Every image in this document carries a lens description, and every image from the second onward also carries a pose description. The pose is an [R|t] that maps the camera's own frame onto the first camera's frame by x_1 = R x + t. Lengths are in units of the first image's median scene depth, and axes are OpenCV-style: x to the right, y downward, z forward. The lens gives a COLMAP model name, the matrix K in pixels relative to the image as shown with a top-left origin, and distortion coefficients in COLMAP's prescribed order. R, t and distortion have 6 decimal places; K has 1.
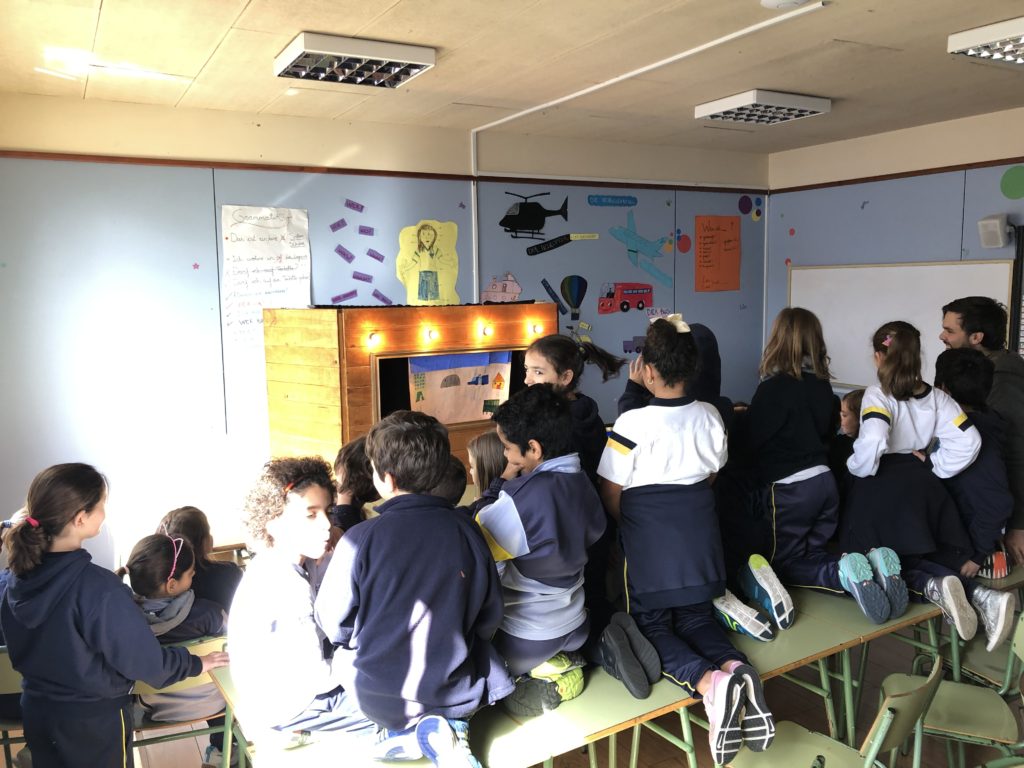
lens RADIAL K [[829.9, 0, 512.6], [0, 829.9, 381.5], [0, 0, 1]] dist [0.187848, -0.719853]
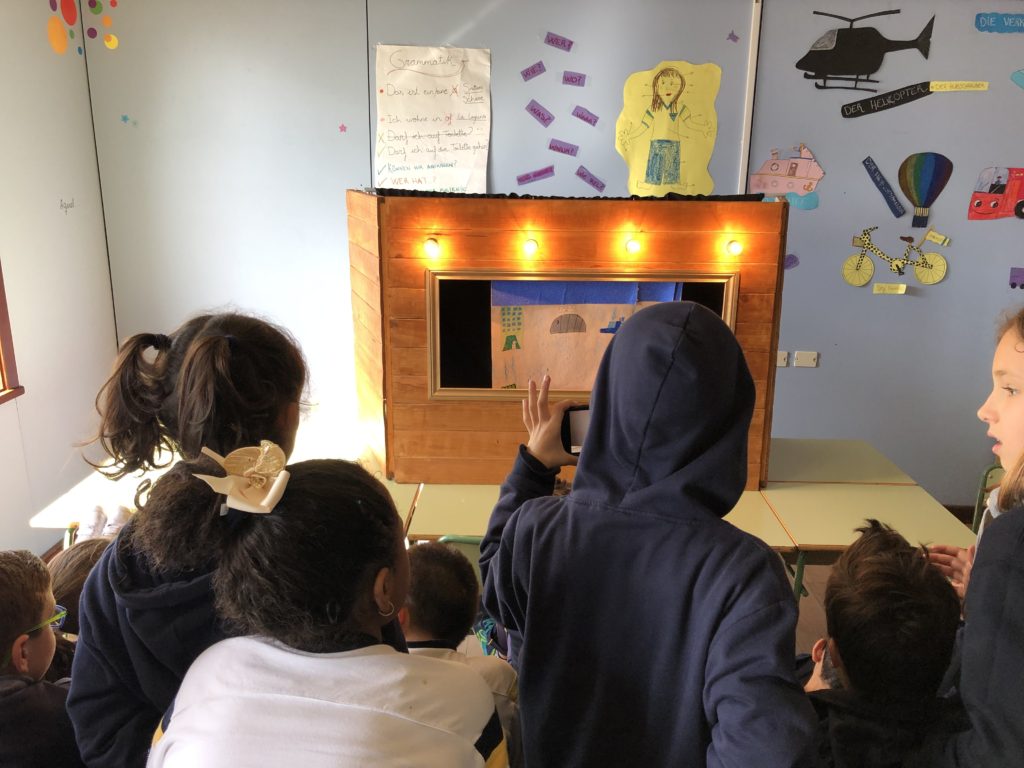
lens RADIAL K [[842.6, 0, 512.0], [0, 842.6, 384.0], [0, 0, 1]] dist [0.014380, -0.015474]
pose [[0.857868, 0.161538, -0.487819, 0.161789], [-0.086695, 0.981195, 0.172456, -0.048639], [0.506503, -0.105653, 0.855740, 0.350904]]
